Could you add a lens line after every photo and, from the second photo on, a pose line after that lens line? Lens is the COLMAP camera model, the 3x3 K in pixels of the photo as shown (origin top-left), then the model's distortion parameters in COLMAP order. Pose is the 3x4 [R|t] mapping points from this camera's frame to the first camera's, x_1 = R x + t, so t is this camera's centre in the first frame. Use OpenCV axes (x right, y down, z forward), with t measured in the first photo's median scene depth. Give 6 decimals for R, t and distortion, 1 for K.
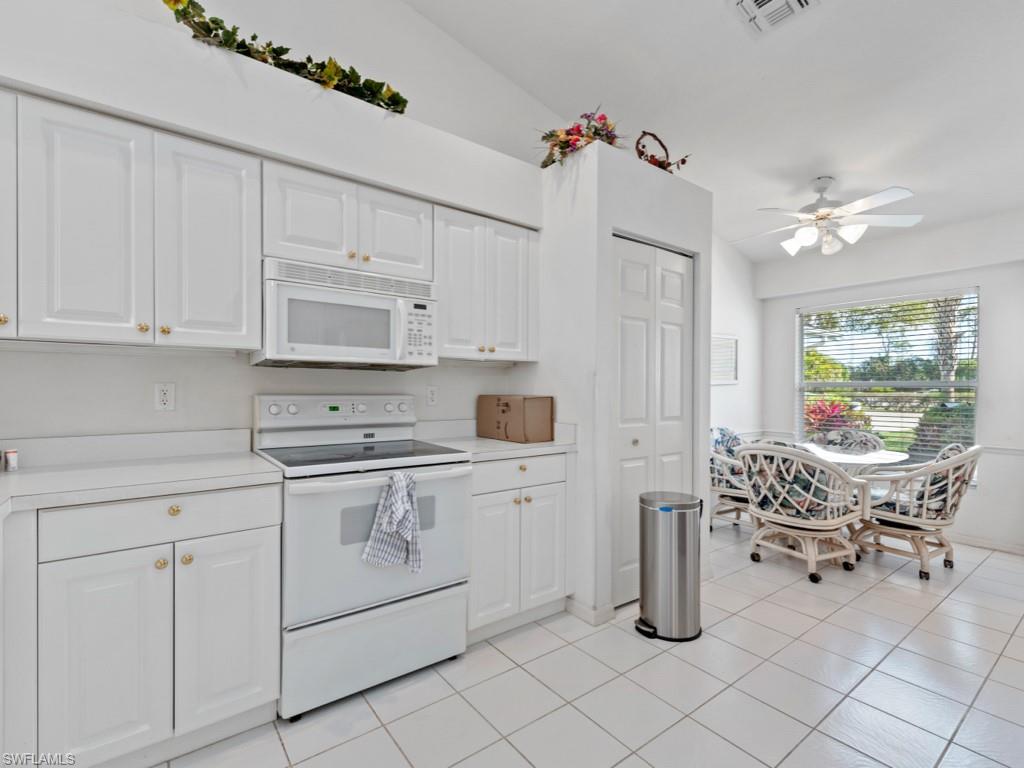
lens RADIAL K [[479.0, 0, 510.5], [0, 479.0, 393.2], [0, 0, 1]] dist [0.002436, 0.000560]
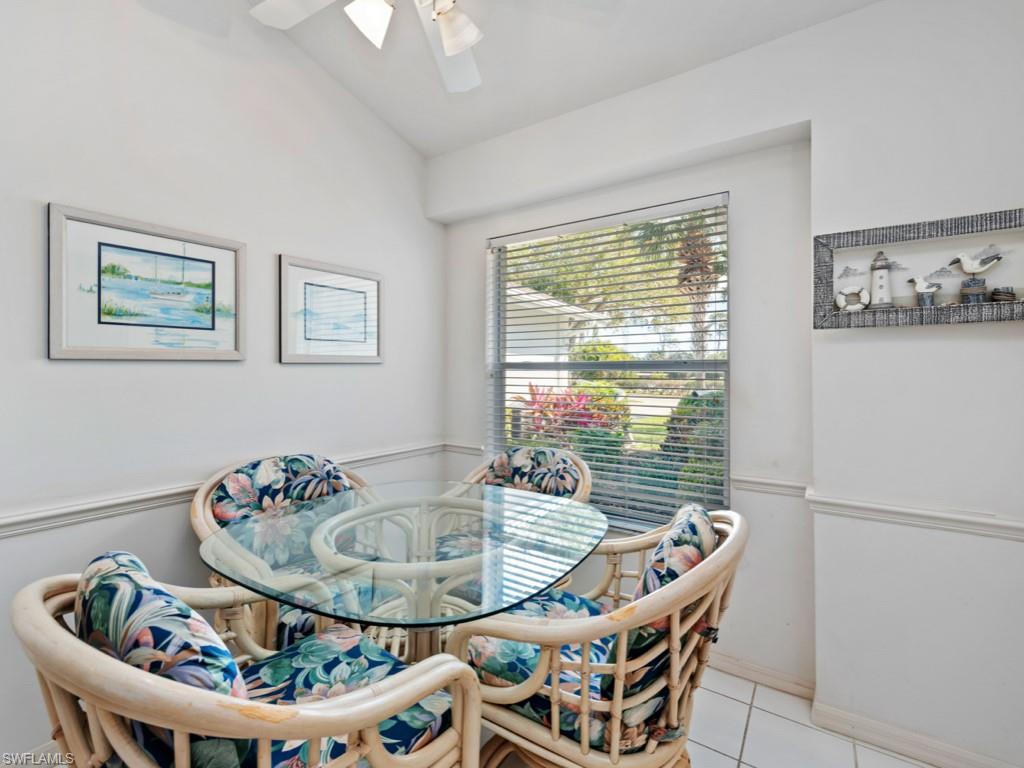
lens RADIAL K [[461.9, 0, 513.0], [0, 461.9, 376.8], [0, 0, 1]] dist [-0.000050, 0.000065]
pose [[0.940723, 0.000144, 0.339176, 0.685371], [0.003631, 0.999938, -0.010496, 0.002132], [-0.339157, 0.011105, 0.940664, 0.718818]]
